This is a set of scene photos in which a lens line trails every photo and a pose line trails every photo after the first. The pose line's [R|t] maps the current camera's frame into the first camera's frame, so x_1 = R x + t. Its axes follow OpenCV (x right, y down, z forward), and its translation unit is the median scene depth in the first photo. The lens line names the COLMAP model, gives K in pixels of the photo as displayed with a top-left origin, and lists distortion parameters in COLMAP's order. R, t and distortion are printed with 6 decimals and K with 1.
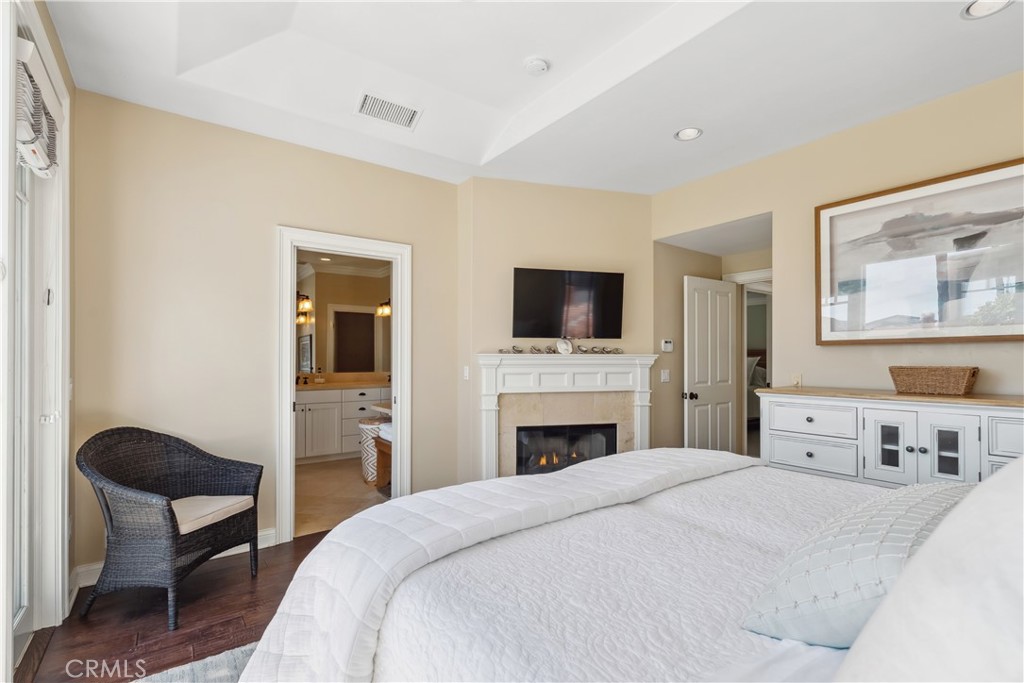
lens RADIAL K [[467.2, 0, 514.2], [0, 467.2, 349.4], [0, 0, 1]] dist [-0.002470, 0.002391]
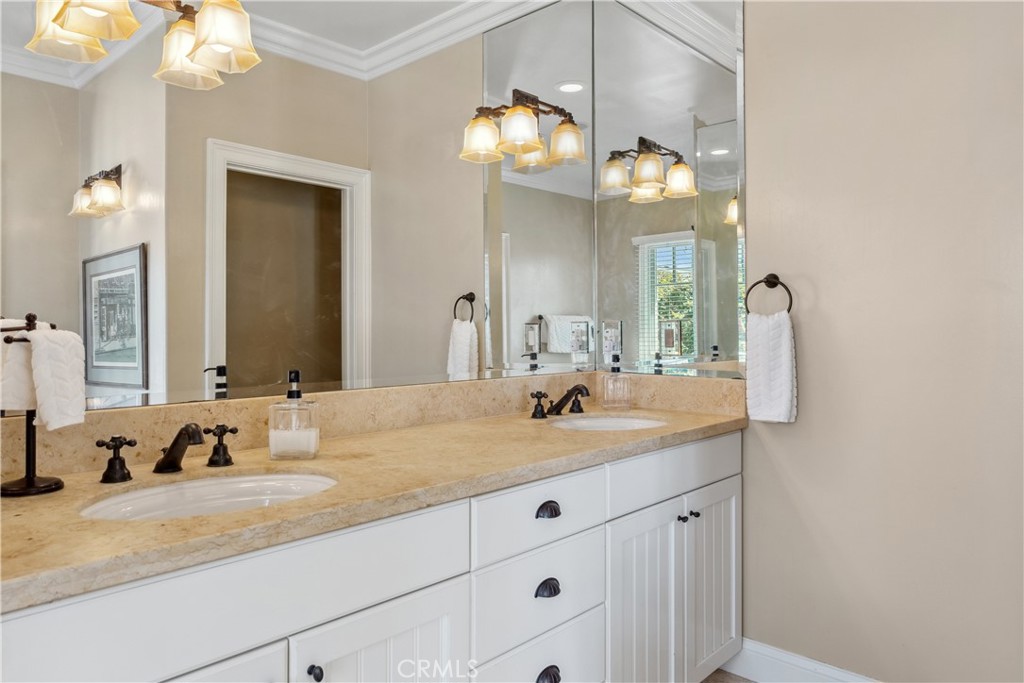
lens RADIAL K [[684.2, 0, 511.0], [0, 684.2, 317.4], [0, 0, 1]] dist [0.003069, 0.001505]
pose [[0.981197, 0.004205, 0.192964, -0.298365], [-0.001656, 0.999909, -0.013369, 0.016930], [-0.193003, 0.012798, 0.981115, 0.555078]]
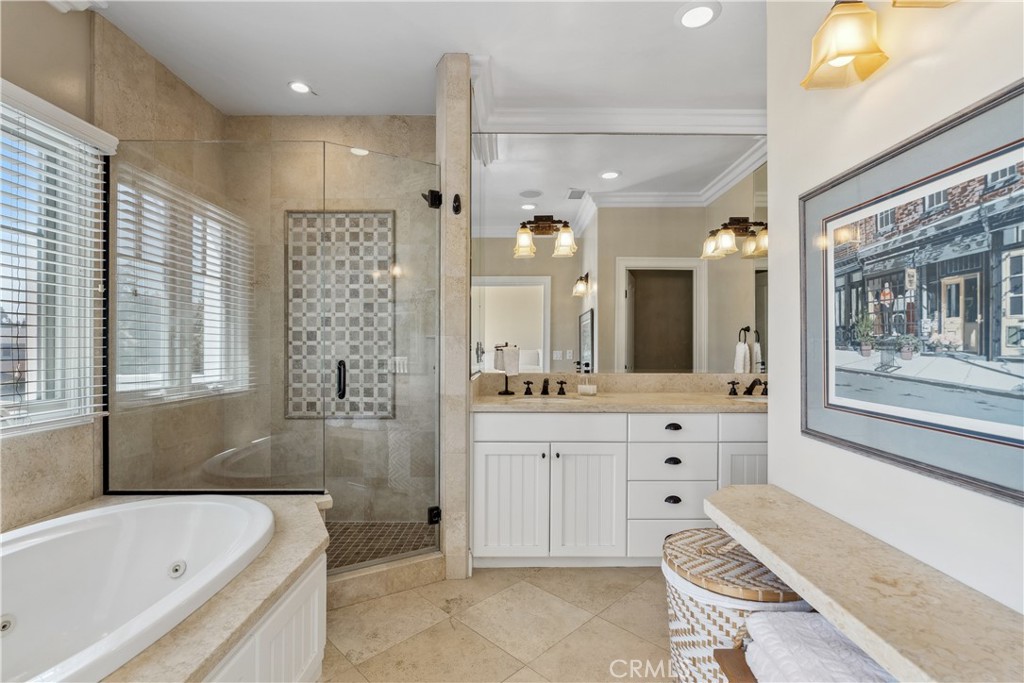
lens RADIAL K [[467.2, 0, 518.3], [0, 467.2, 346.0], [0, 0, 1]] dist [-0.002470, 0.002391]
pose [[0.806924, 0.004221, -0.590640, -0.141470], [-0.001167, 0.999984, 0.005551, 0.014518], [0.590654, -0.003790, 0.806916, 0.430743]]
